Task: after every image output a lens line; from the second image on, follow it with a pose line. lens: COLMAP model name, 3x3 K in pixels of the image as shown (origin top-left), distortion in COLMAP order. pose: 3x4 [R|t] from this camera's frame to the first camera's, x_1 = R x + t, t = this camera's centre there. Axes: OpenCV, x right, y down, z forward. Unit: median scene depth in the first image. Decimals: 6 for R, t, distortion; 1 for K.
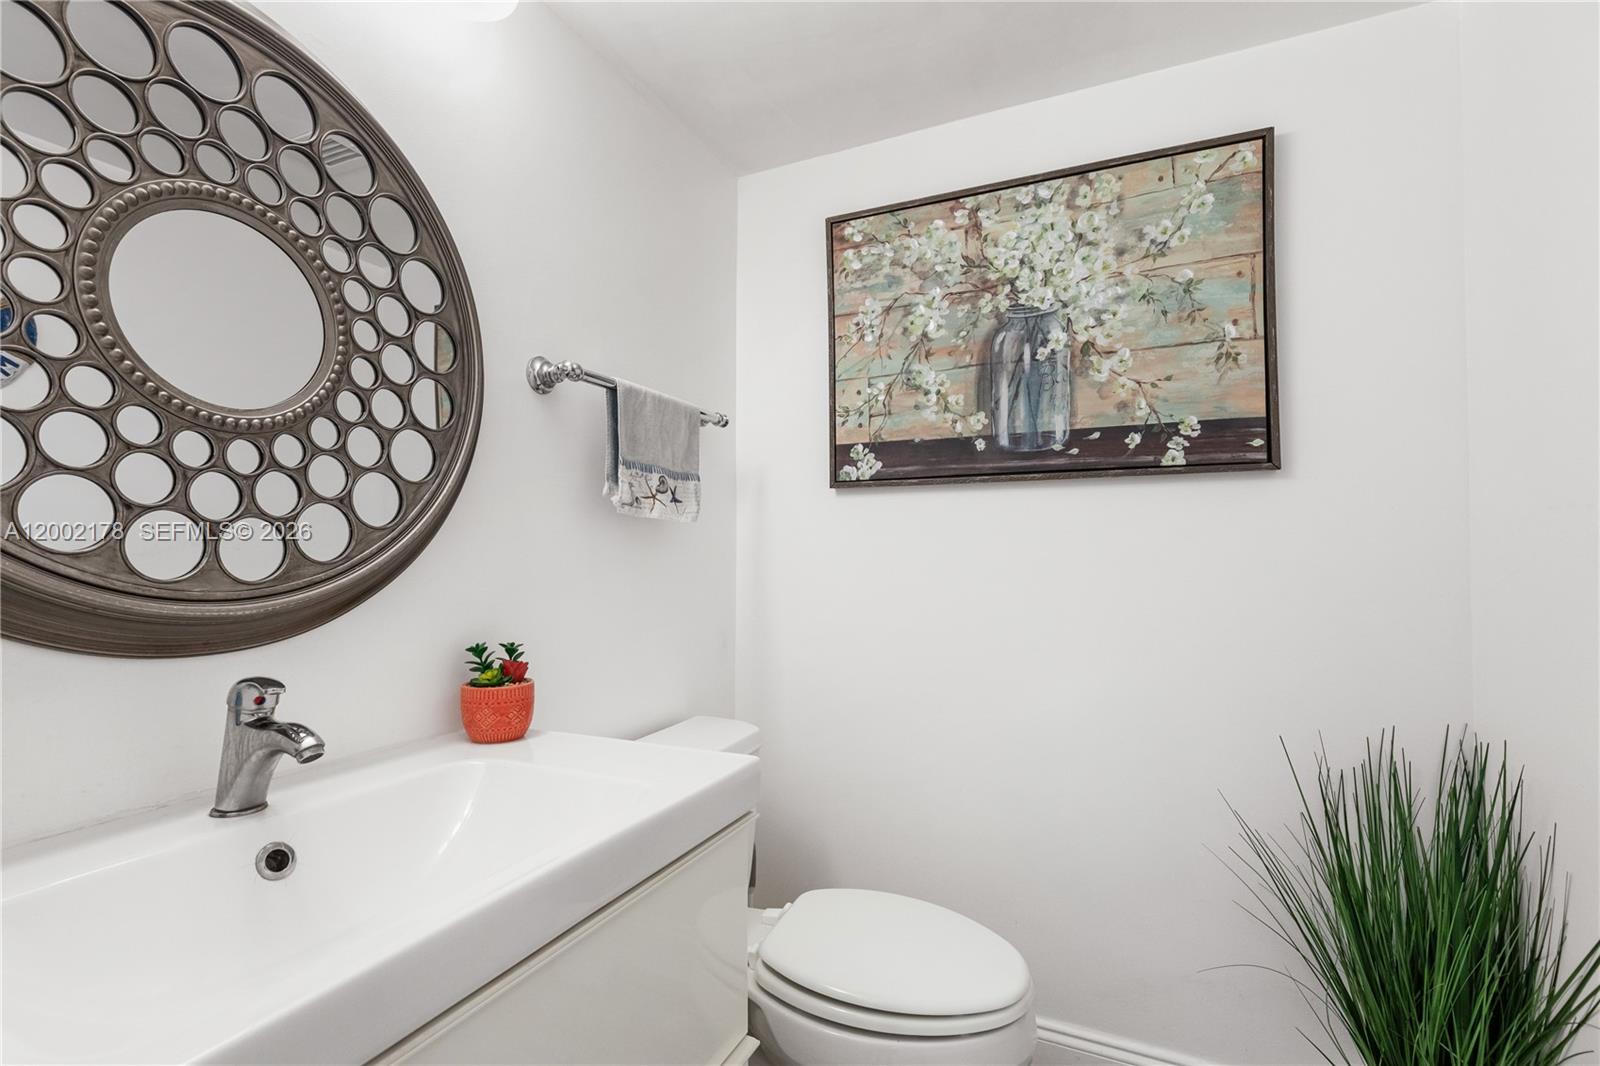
lens RADIAL K [[721.5, 0, 792.4], [0, 721.5, 535.4], [0, 0, 1]] dist [0.006231, -0.002055]
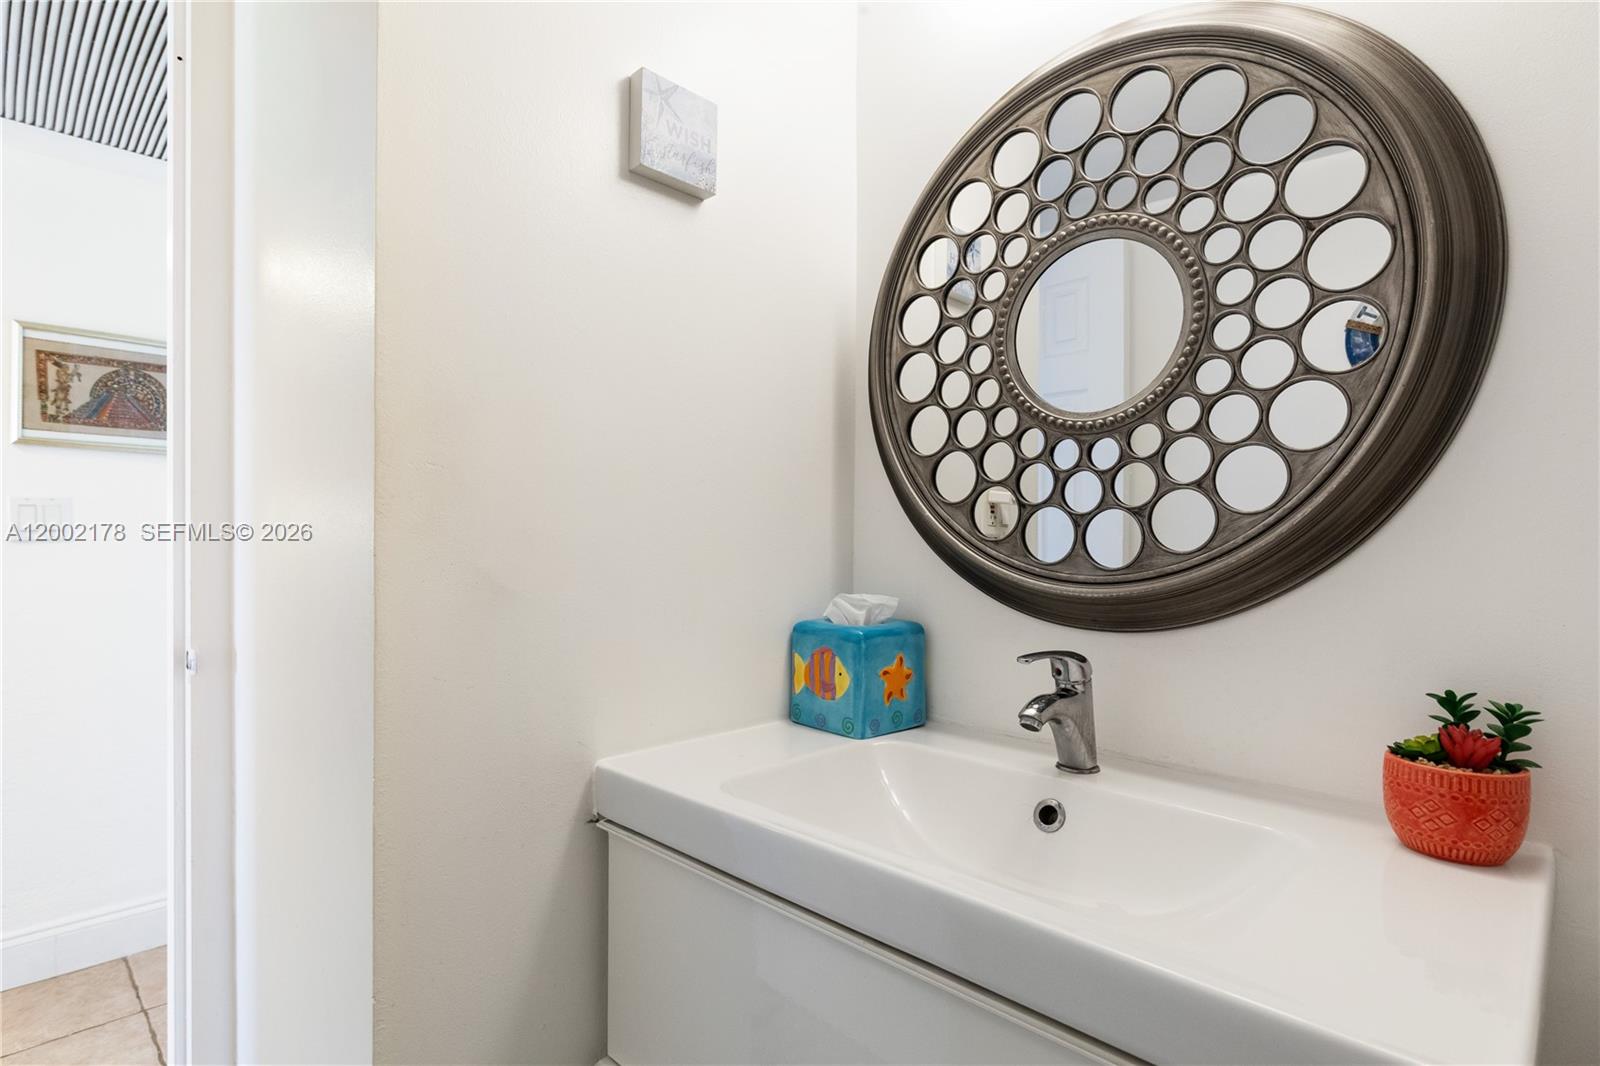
lens RADIAL K [[785.4, 0, 800.9], [0, 785.4, 532.7], [0, 0, 1]] dist [-0.002565, -0.001524]
pose [[-0.303565, 0.005039, -0.952798, 0.371669], [0.021773, 0.999762, -0.001650, 0.002114], [0.952562, -0.021246, -0.303602, 0.666951]]
